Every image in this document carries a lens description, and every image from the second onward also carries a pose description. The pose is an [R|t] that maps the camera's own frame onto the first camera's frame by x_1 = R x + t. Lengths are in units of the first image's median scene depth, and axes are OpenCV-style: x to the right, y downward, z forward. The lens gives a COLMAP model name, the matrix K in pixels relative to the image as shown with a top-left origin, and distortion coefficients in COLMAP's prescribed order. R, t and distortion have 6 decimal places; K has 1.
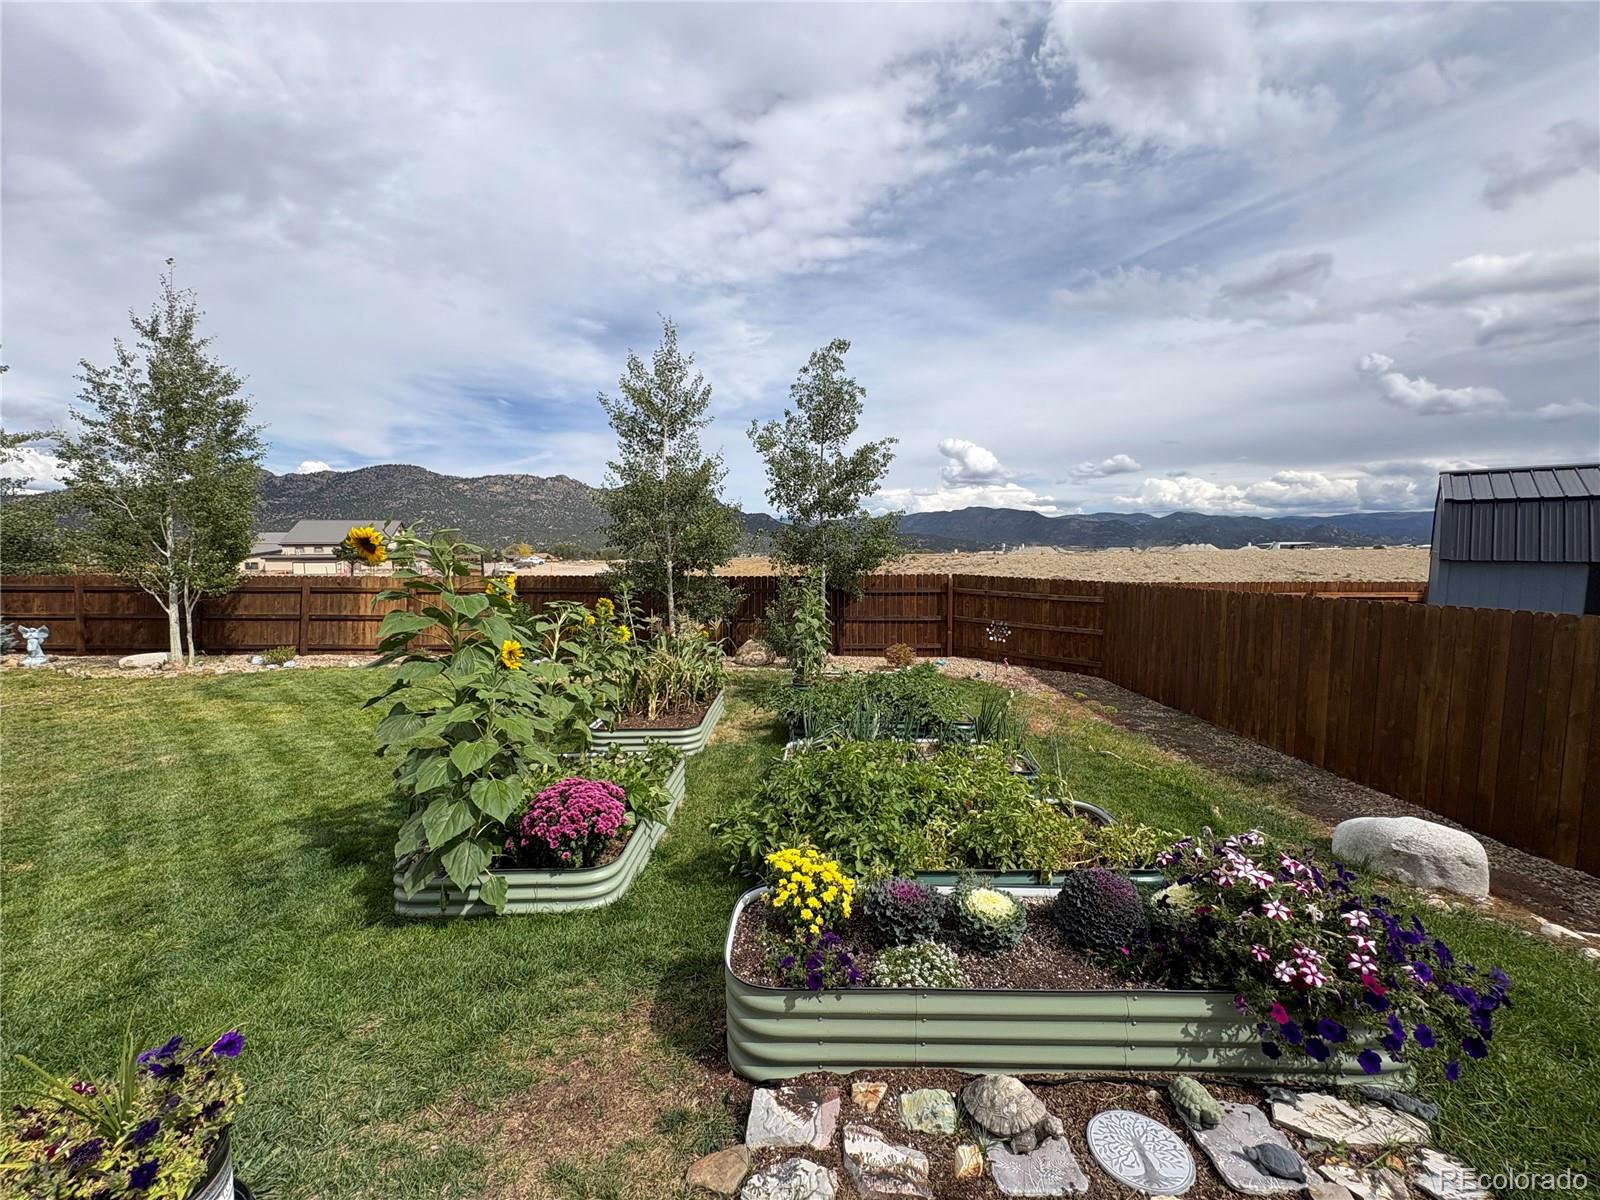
lens RADIAL K [[636.7, 0, 793.7], [0, 636.7, 550.7], [0, 0, 1]] dist [-0.004290, 0.001407]
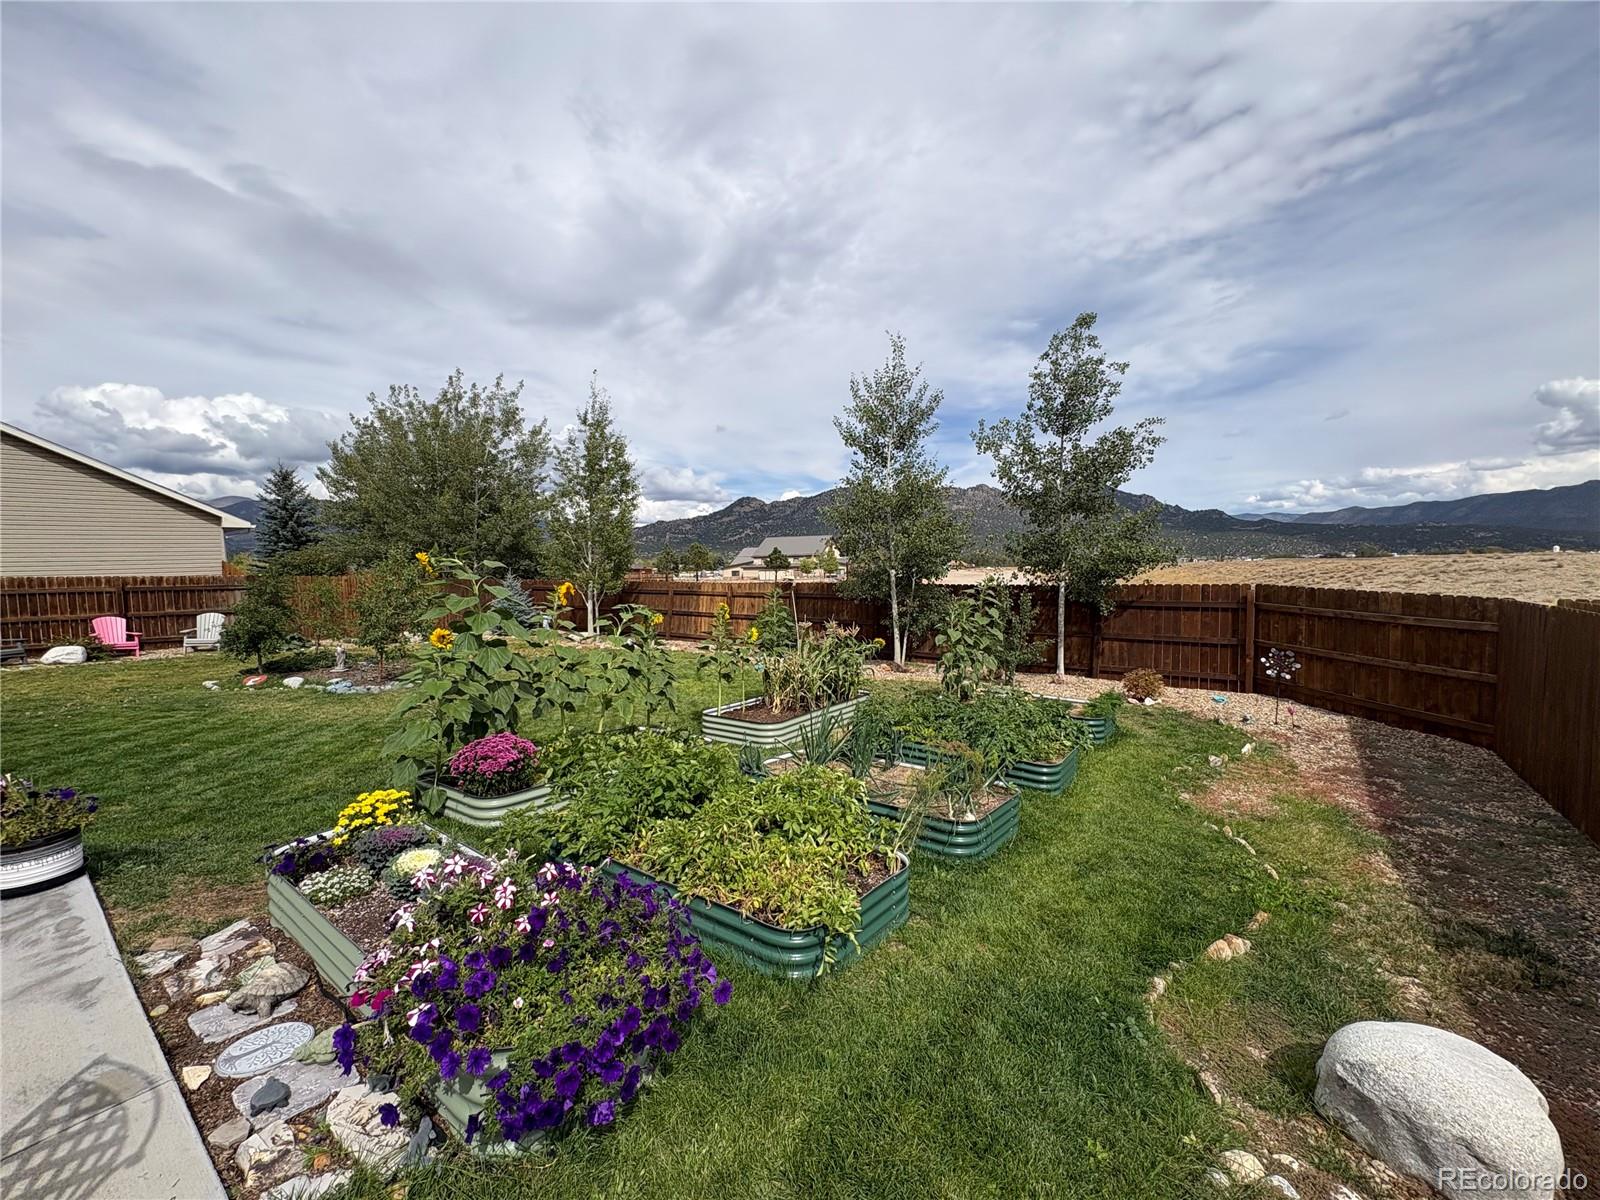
lens RADIAL K [[636.7, 0, 817.1], [0, 636.7, 584.1], [0, 0, 1]] dist [-0.004290, 0.001407]
pose [[0.808664, 0.008198, -0.588213, 0.322866], [0.016805, 0.999173, 0.037028, -0.000103], [0.588030, -0.039828, 0.807858, 0.101117]]
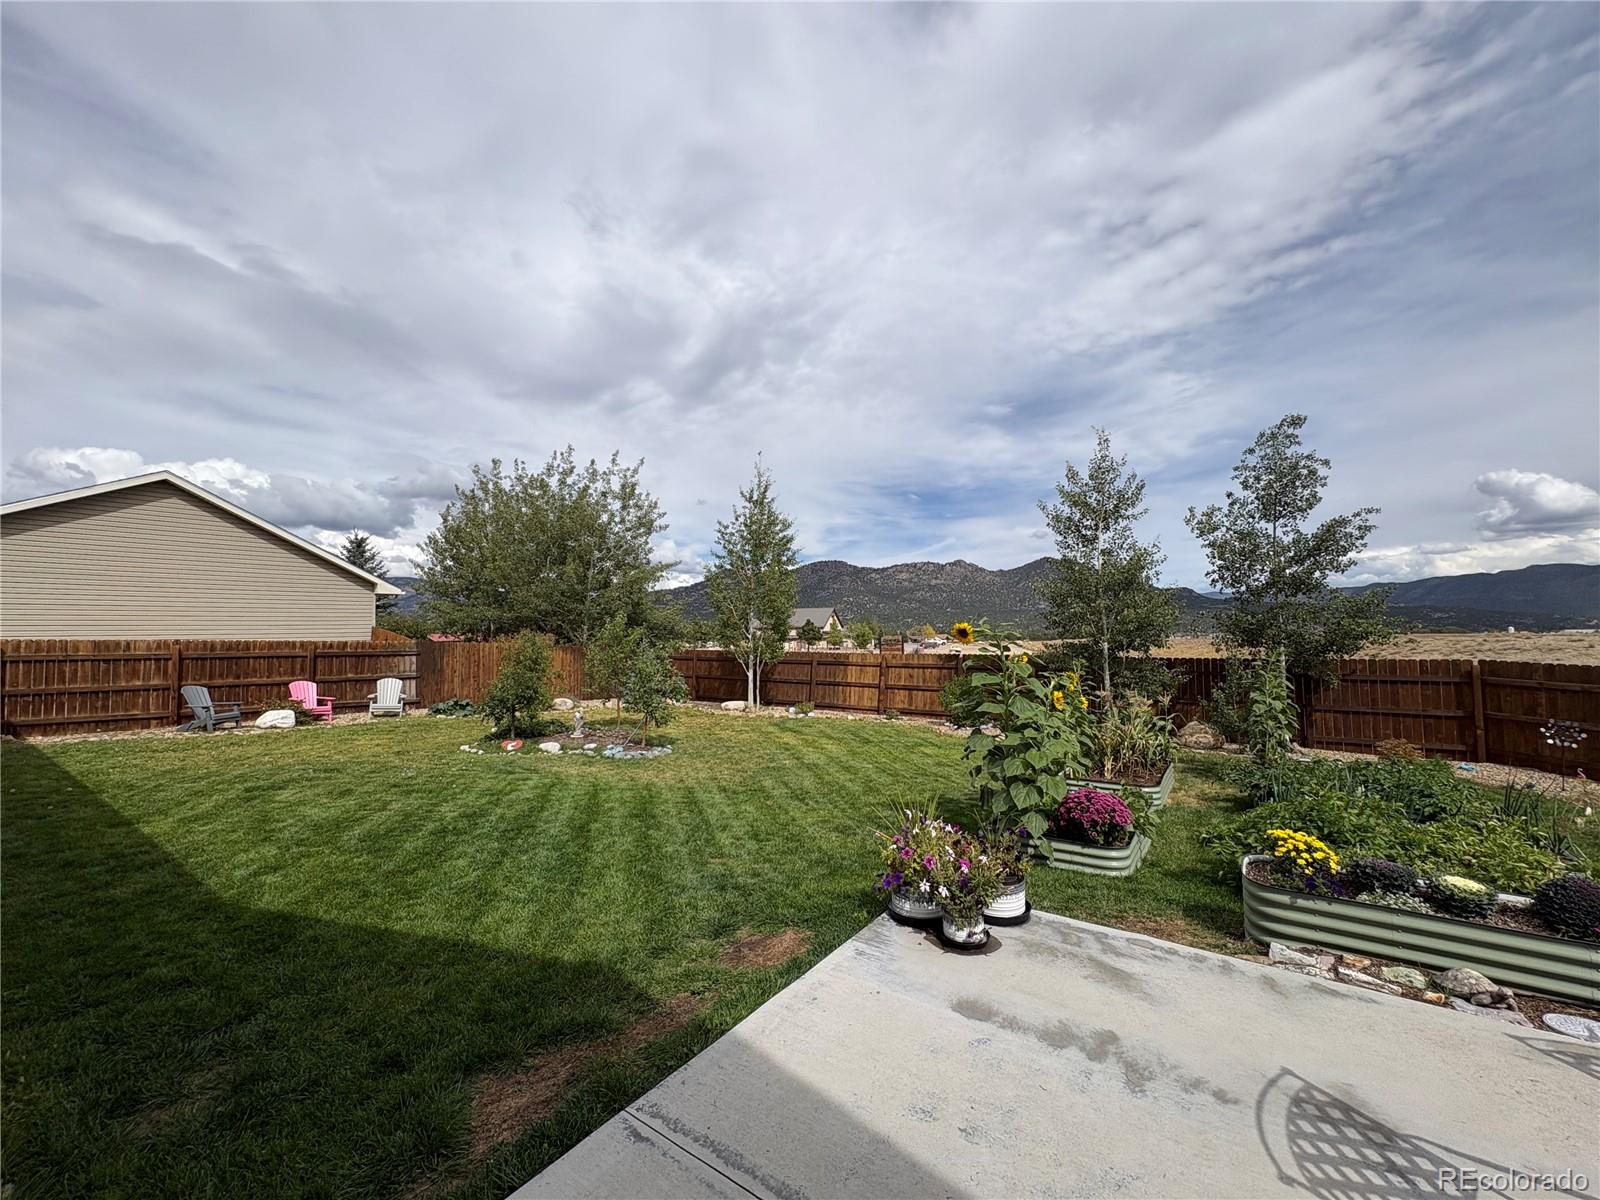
lens RADIAL K [[636.7, 0, 792.2], [0, 636.7, 595.5], [0, 0, 1]] dist [-0.004290, 0.001407]
pose [[0.825777, -0.036775, -0.562797, -0.021818], [0.004972, 0.998308, -0.057937, -0.004172], [0.563975, 0.045045, 0.824562, -0.208614]]
